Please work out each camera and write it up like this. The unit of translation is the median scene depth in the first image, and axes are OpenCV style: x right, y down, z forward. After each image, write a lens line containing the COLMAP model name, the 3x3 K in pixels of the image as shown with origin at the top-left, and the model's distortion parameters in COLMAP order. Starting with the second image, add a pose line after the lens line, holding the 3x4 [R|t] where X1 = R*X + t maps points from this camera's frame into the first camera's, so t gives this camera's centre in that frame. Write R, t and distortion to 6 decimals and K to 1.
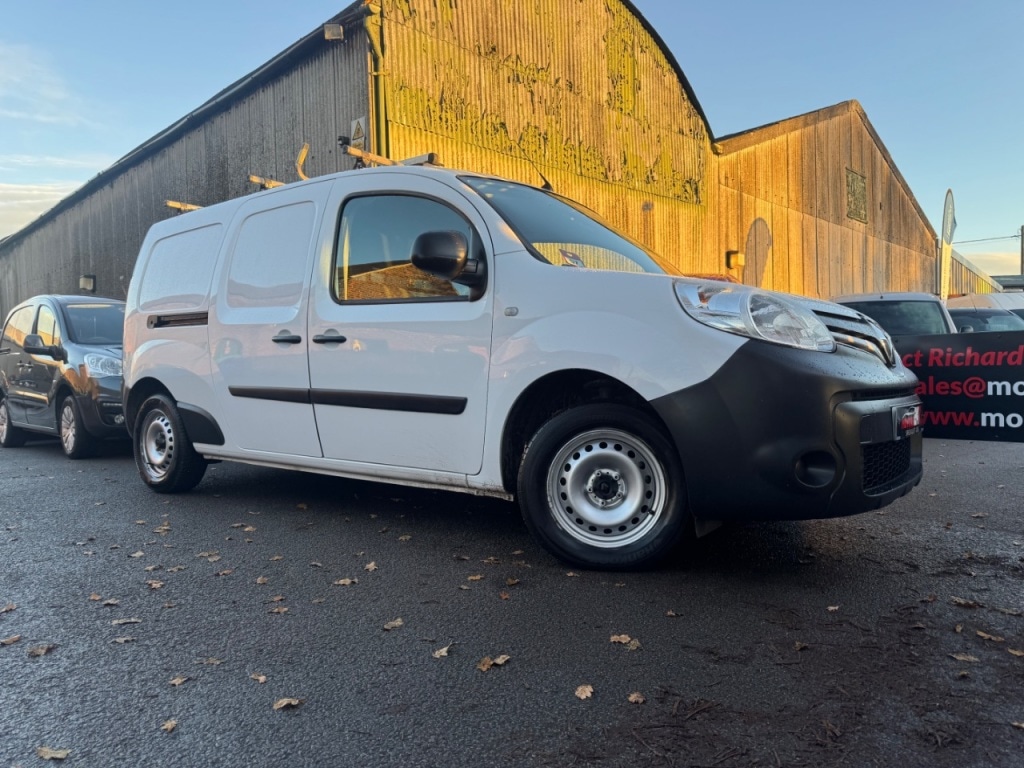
lens RADIAL K [[715.8, 0, 517.5], [0, 715.8, 386.7], [0, 0, 1]] dist [0.049284, -0.060638]
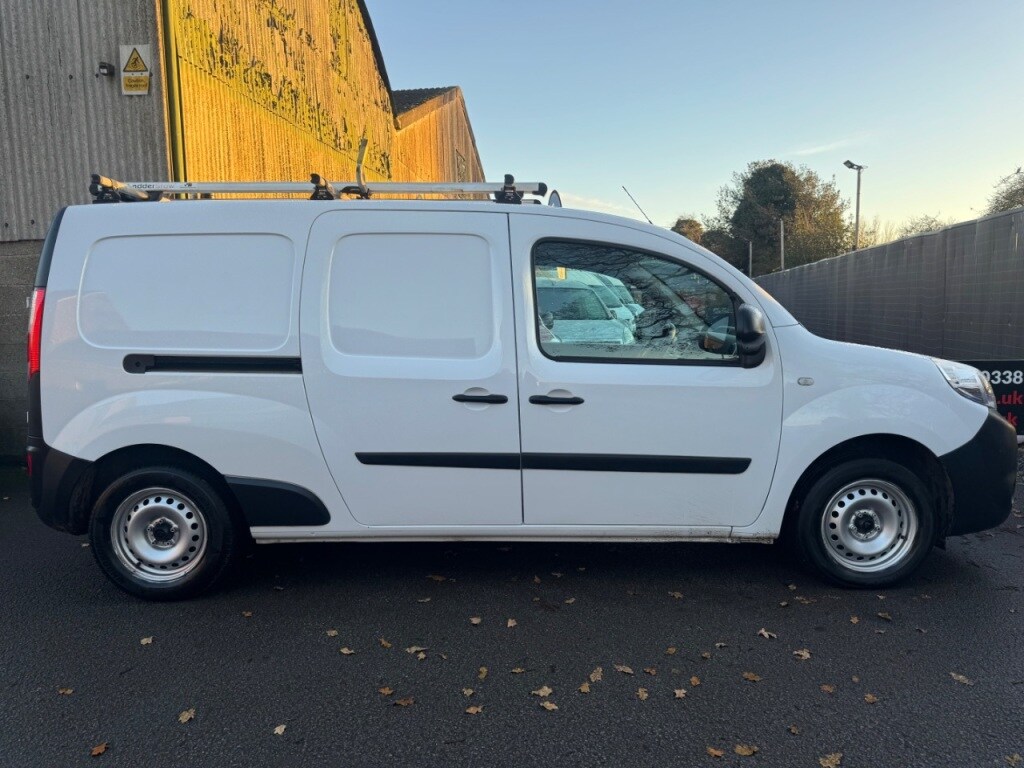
lens RADIAL K [[722.2, 0, 512.5], [0, 722.2, 382.5], [0, 0, 1]] dist [0.013826, -0.011892]
pose [[0.783830, -0.058872, 0.618179, -0.348231], [0.013418, 0.996869, 0.077924, -0.063949], [-0.620831, -0.052784, 0.782166, 0.125247]]
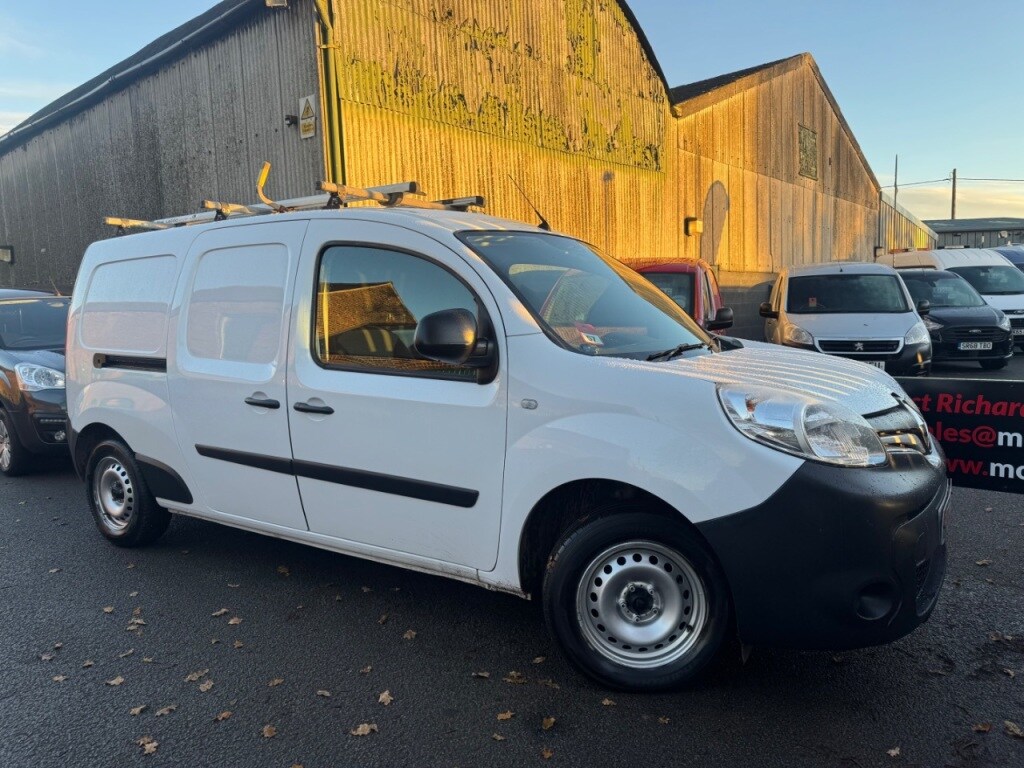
lens RADIAL K [[717.2, 0, 514.0], [0, 717.2, 384.7], [0, 0, 1]] dist [0.037979, -0.044698]
pose [[0.996963, -0.023831, 0.074137, -0.030554], [0.017802, 0.996559, 0.080954, -0.065668], [-0.075811, -0.079388, 0.993957, 0.032983]]
